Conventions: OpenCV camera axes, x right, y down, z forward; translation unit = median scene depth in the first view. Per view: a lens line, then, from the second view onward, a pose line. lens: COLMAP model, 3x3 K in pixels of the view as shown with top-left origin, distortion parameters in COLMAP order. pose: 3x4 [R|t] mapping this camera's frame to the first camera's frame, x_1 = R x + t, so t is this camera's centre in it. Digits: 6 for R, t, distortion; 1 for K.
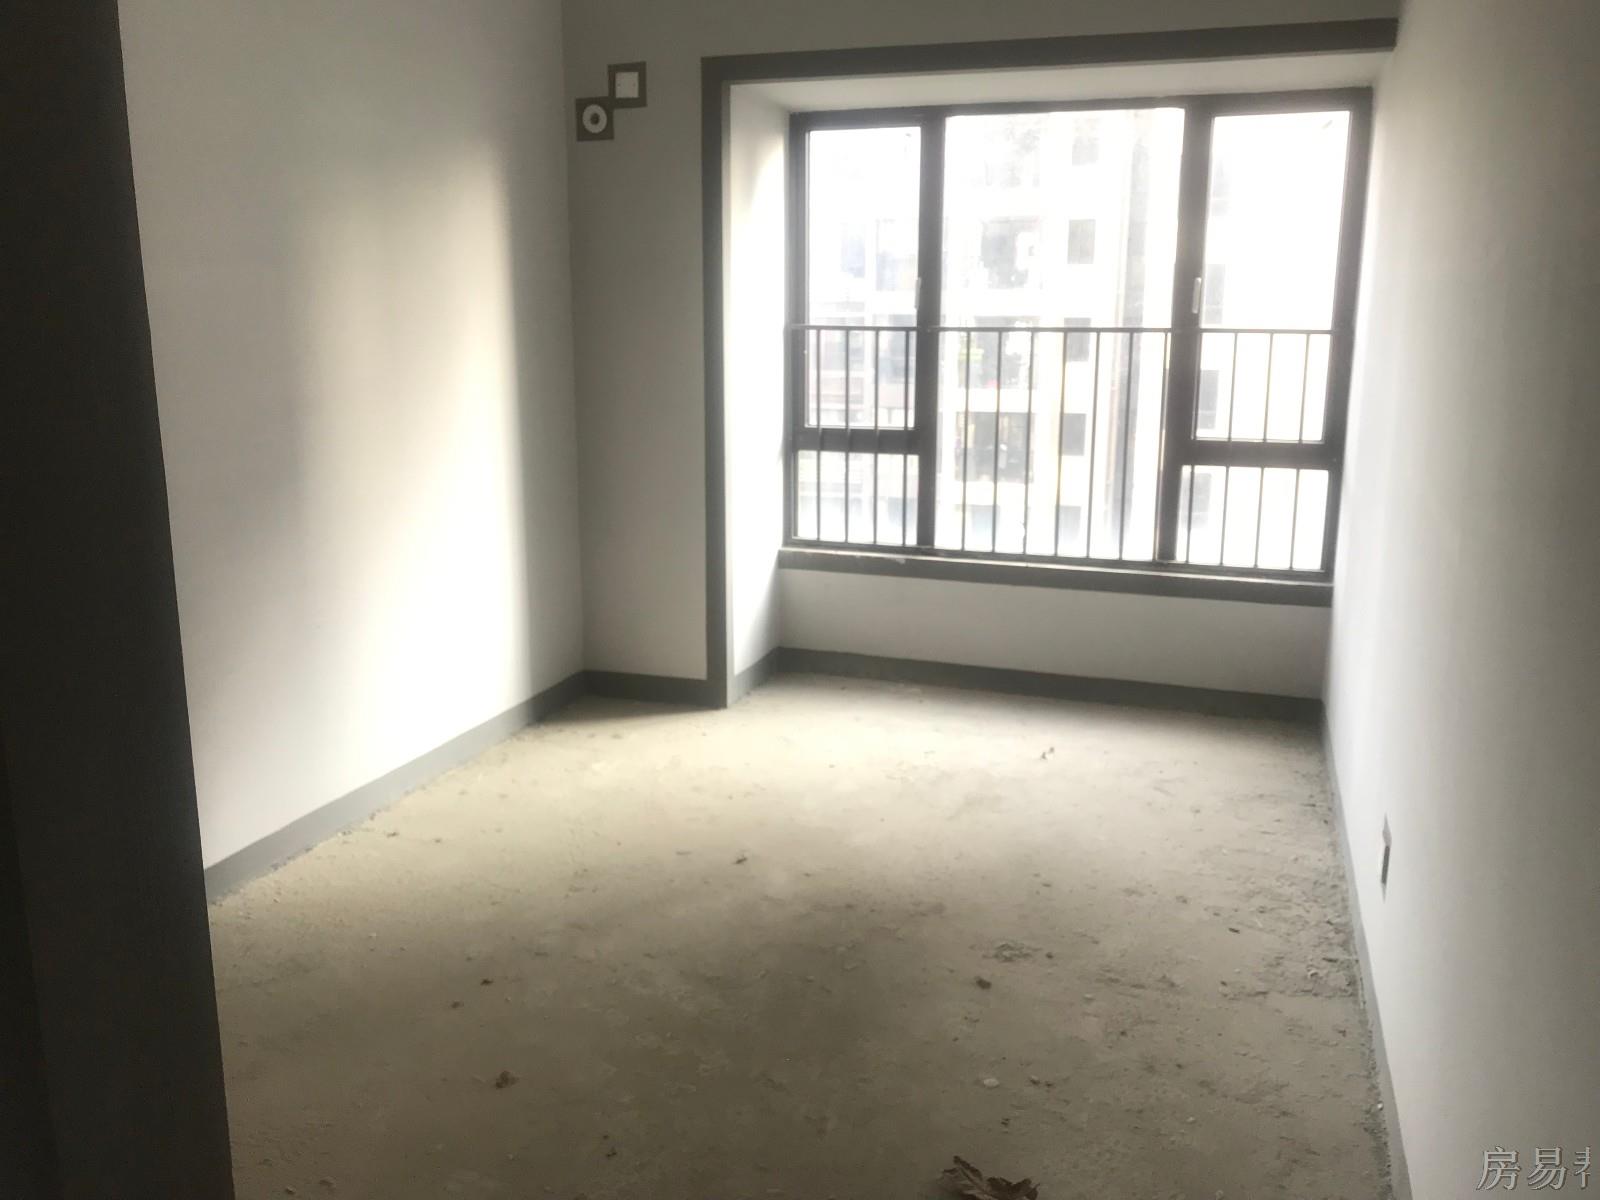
lens RADIAL K [[1293.5, 0, 807.8], [0, 1293.5, 588.4], [0, 0, 1]] dist [0.163254, -0.000182]
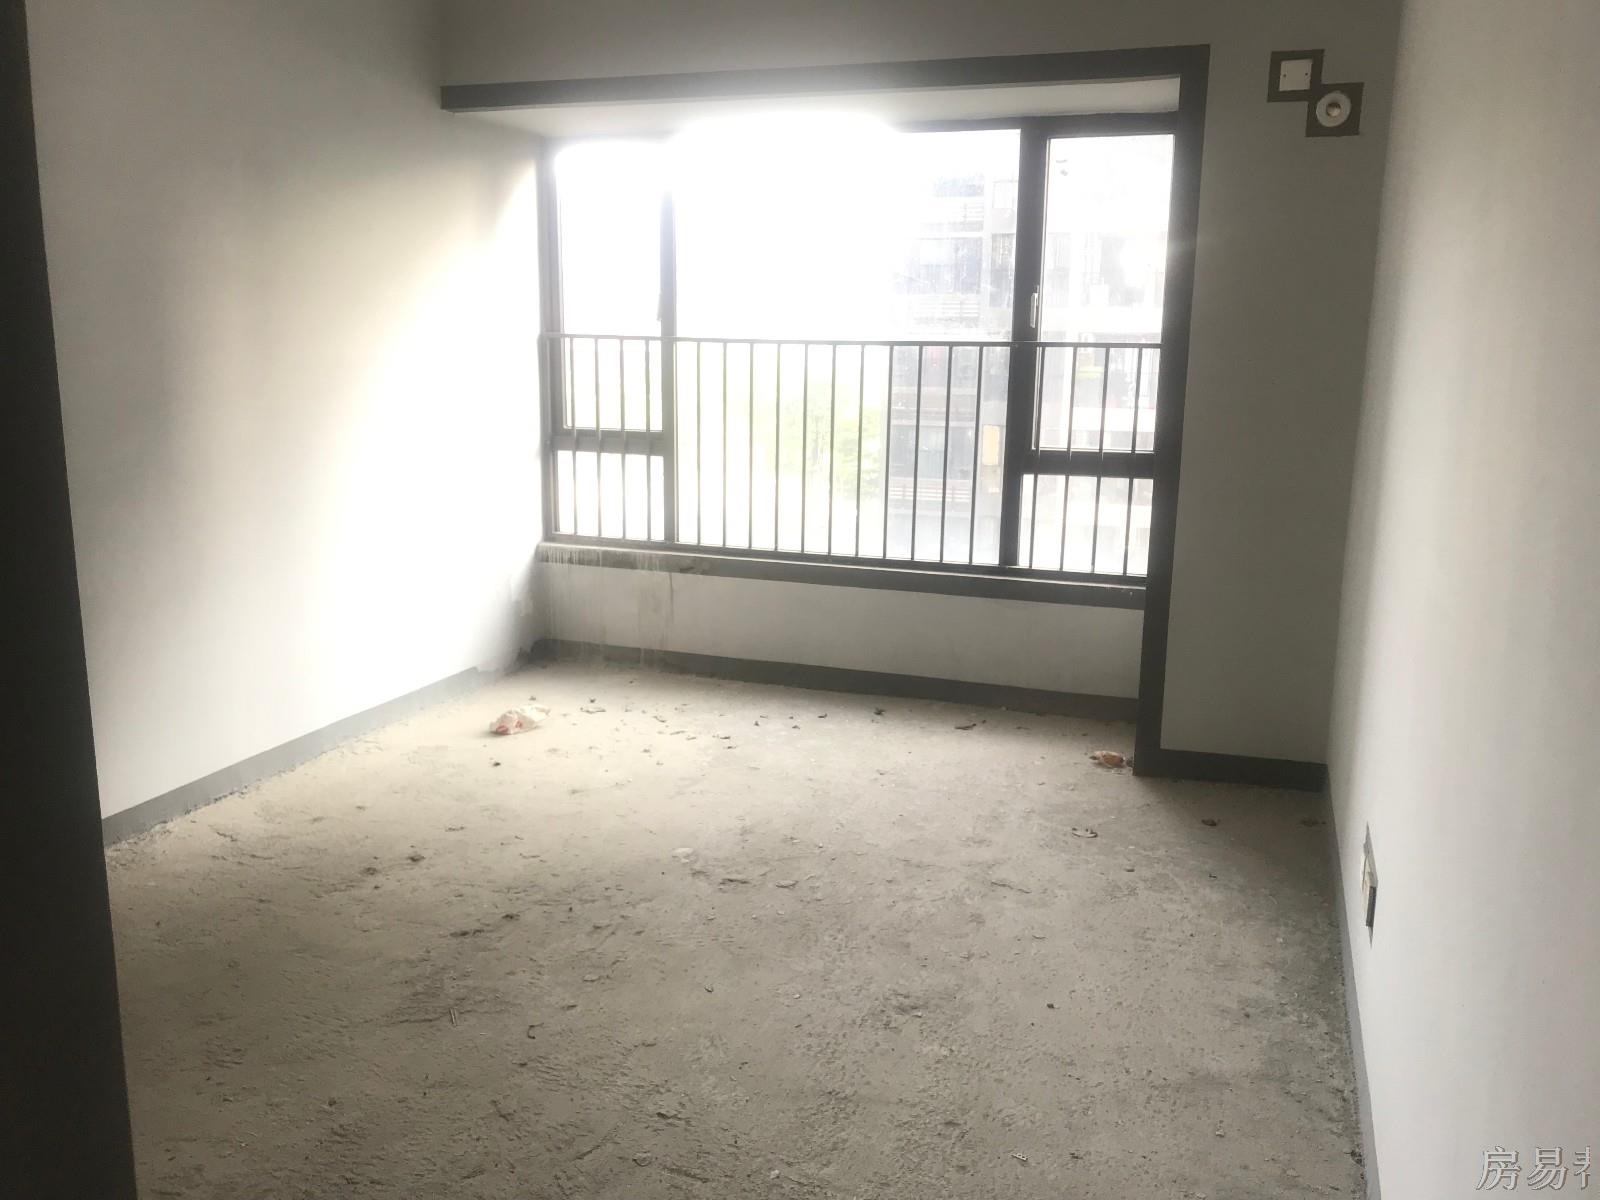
lens RADIAL K [[1293.5, 0, 789.7], [0, 1293.5, 605.4], [0, 0, 1]] dist [0.163254, -0.000182]
pose [[0.998048, 0.012779, -0.061134, 0.183290], [-0.012762, 0.999918, 0.000665, 0.013320], [0.061138, 0.000116, 0.998129, -0.045821]]
